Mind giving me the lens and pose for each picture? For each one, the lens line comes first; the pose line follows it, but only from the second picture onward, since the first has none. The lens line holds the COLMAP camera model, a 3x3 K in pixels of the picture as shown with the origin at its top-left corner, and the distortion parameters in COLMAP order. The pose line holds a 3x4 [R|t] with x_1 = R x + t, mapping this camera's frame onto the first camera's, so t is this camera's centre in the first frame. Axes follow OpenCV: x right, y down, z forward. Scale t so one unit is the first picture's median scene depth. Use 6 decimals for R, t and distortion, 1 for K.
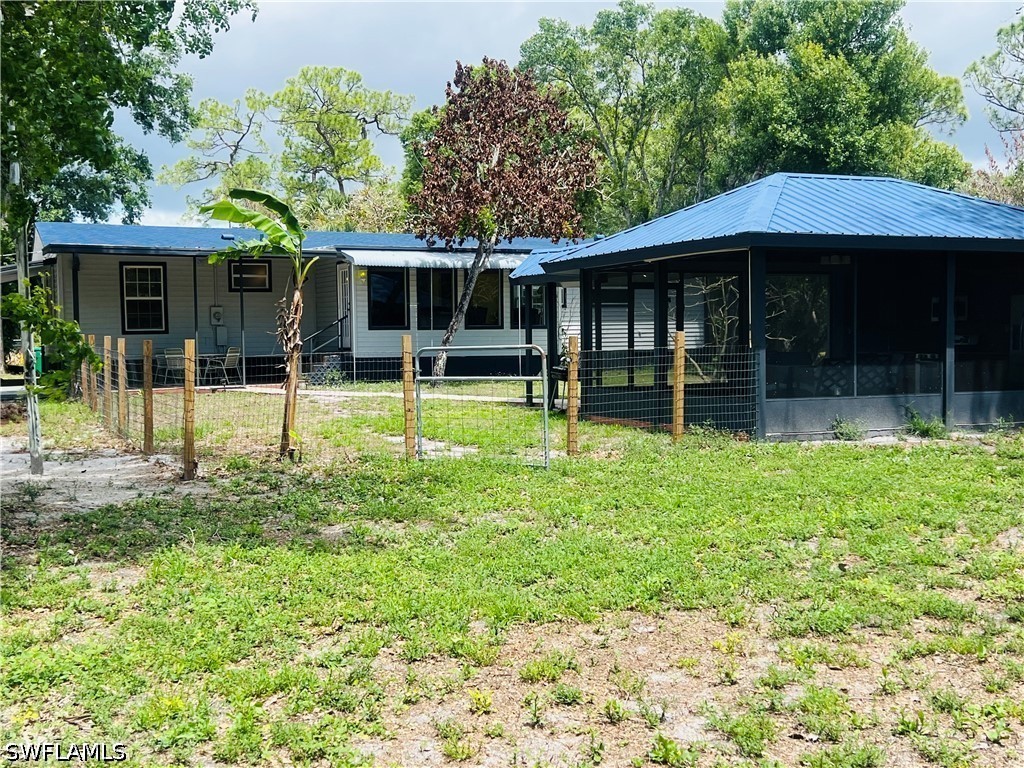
lens RADIAL K [[1172.2, 0, 512.1], [0, 1172.2, 387.2], [0, 0, 1]] dist [0.019135, 0.000000]
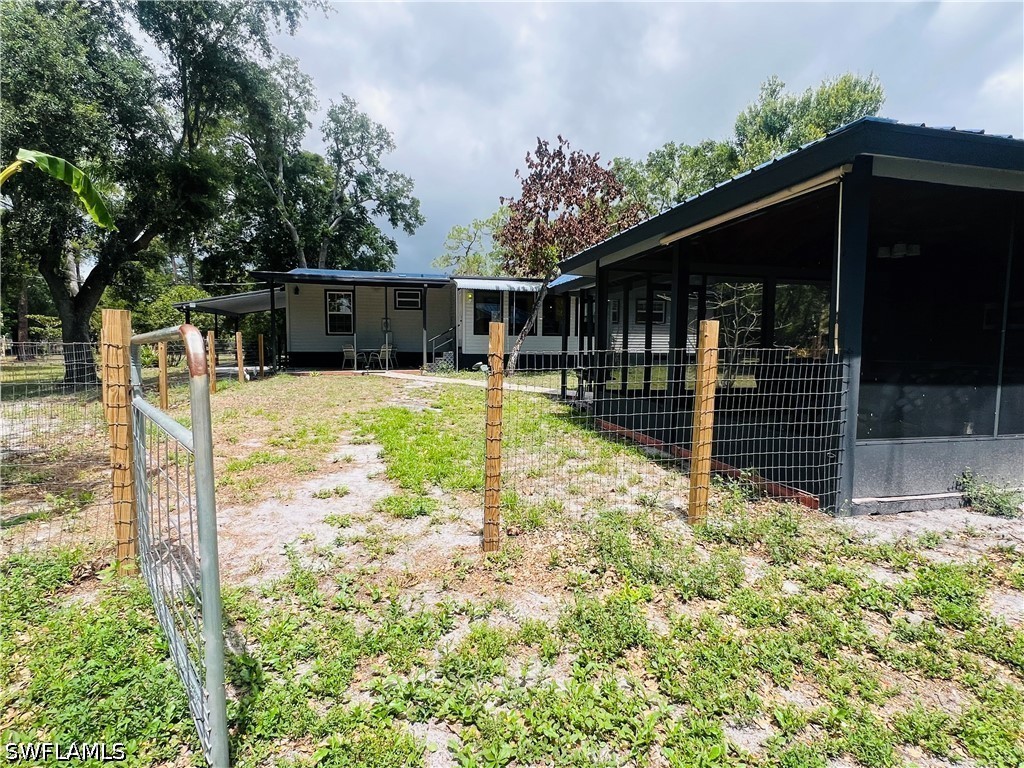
lens RADIAL K [[506.5, 0, 509.9], [0, 506.5, 381.6], [0, 0, 1]] dist [-0.021693, 0.000374]
pose [[0.978707, 0.033296, -0.202545, 0.052782], [-0.026948, 0.999058, 0.034023, -0.013150], [0.203487, -0.027841, 0.978682, 0.395605]]
